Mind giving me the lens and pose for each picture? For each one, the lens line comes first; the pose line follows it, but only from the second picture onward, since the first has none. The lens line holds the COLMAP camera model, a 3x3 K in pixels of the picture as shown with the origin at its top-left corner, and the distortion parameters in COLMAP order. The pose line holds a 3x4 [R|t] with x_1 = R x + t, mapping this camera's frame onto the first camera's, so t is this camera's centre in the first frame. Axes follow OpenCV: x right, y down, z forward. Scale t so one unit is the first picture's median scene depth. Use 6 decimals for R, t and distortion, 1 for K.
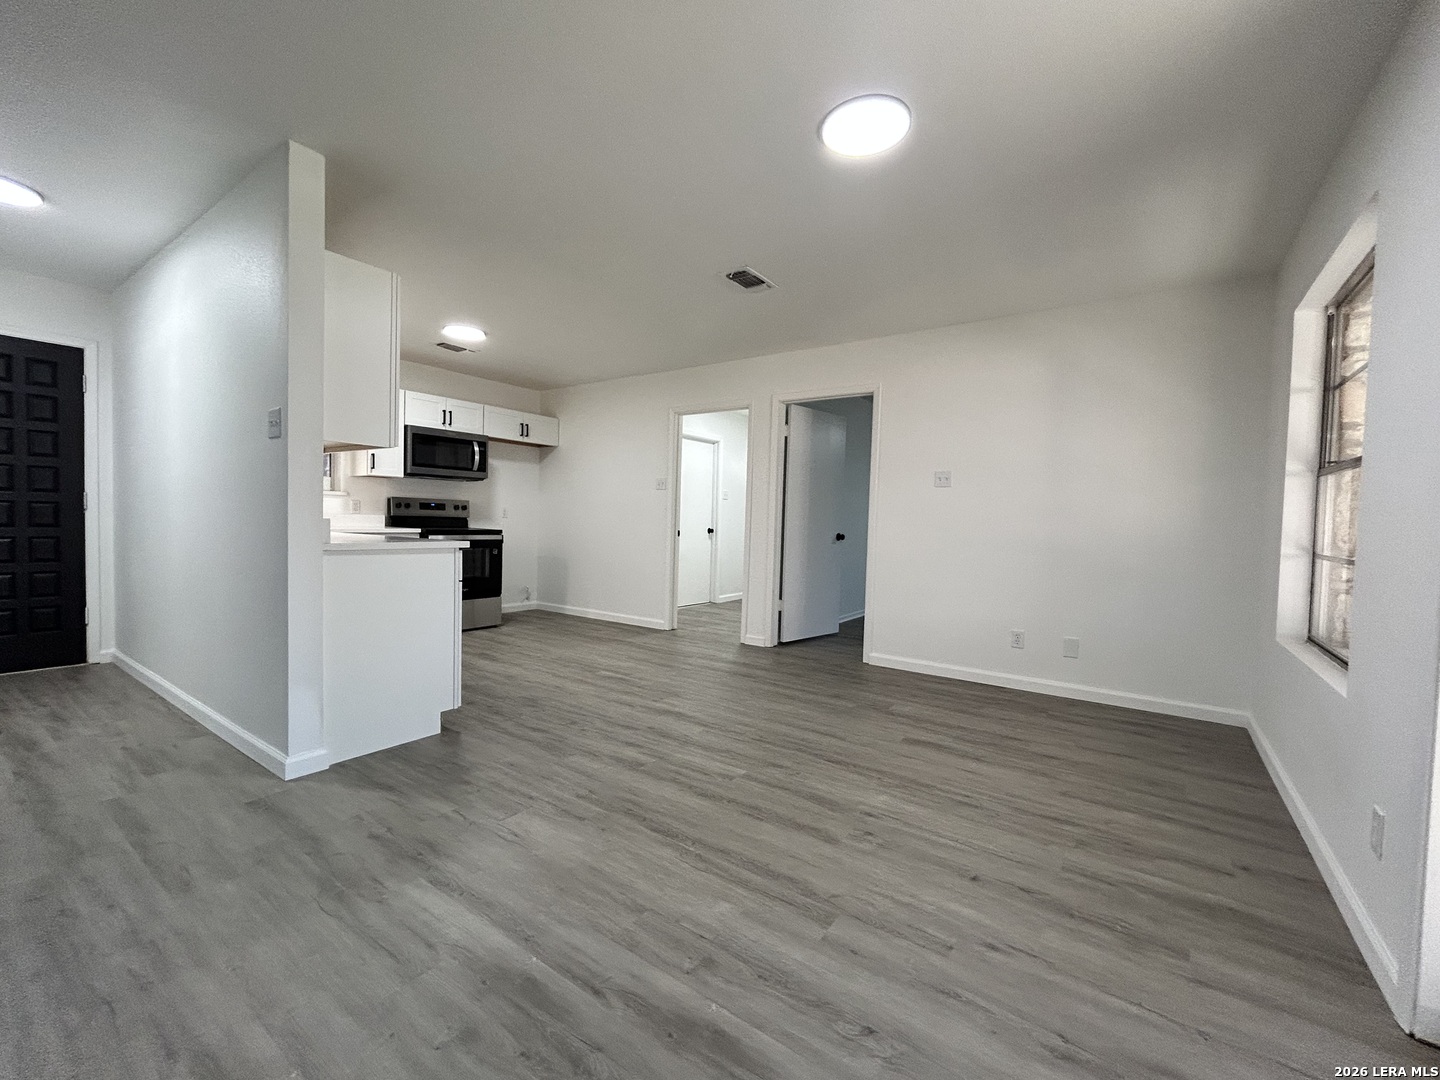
lens RADIAL K [[596.4, 0, 715.9], [0, 596.4, 540.4], [0, 0, 1]] dist [-0.000717, 0.000338]
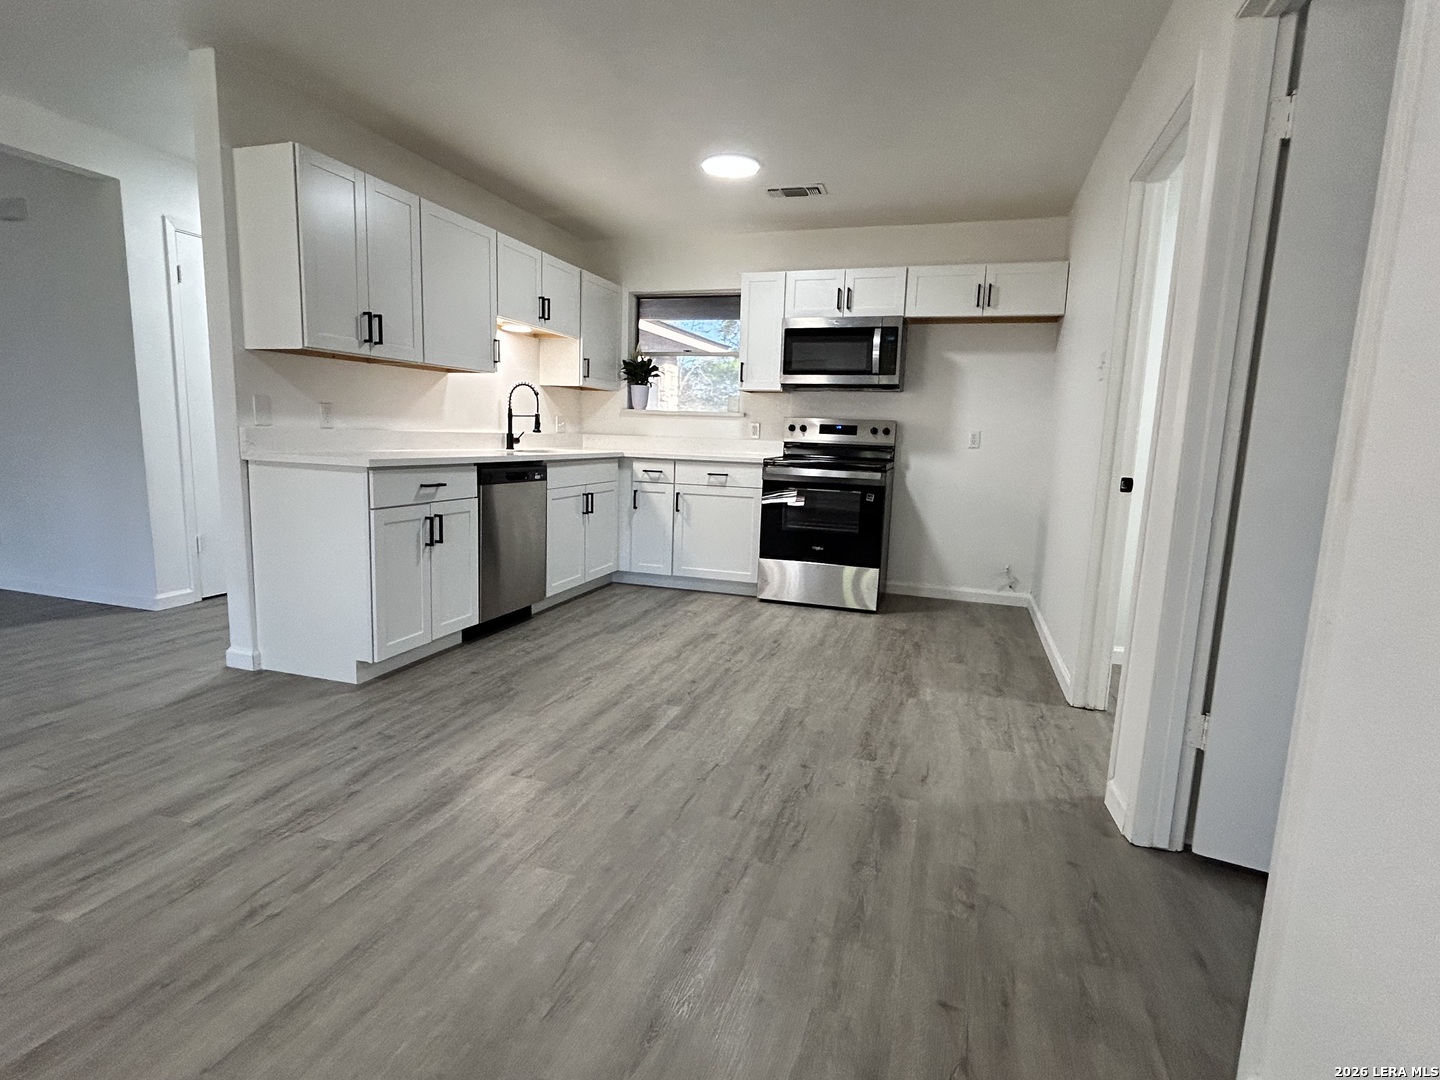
lens RADIAL K [[747.1, 0, 720.0], [0, 747.1, 540.0], [0, 0, 1]] dist [0.002647, 0.001587]
pose [[0.305460, 0.122366, -0.944310, 0.490796], [-0.057769, 0.992263, 0.109893, -0.021603], [0.950451, 0.020984, 0.310166, 0.831646]]
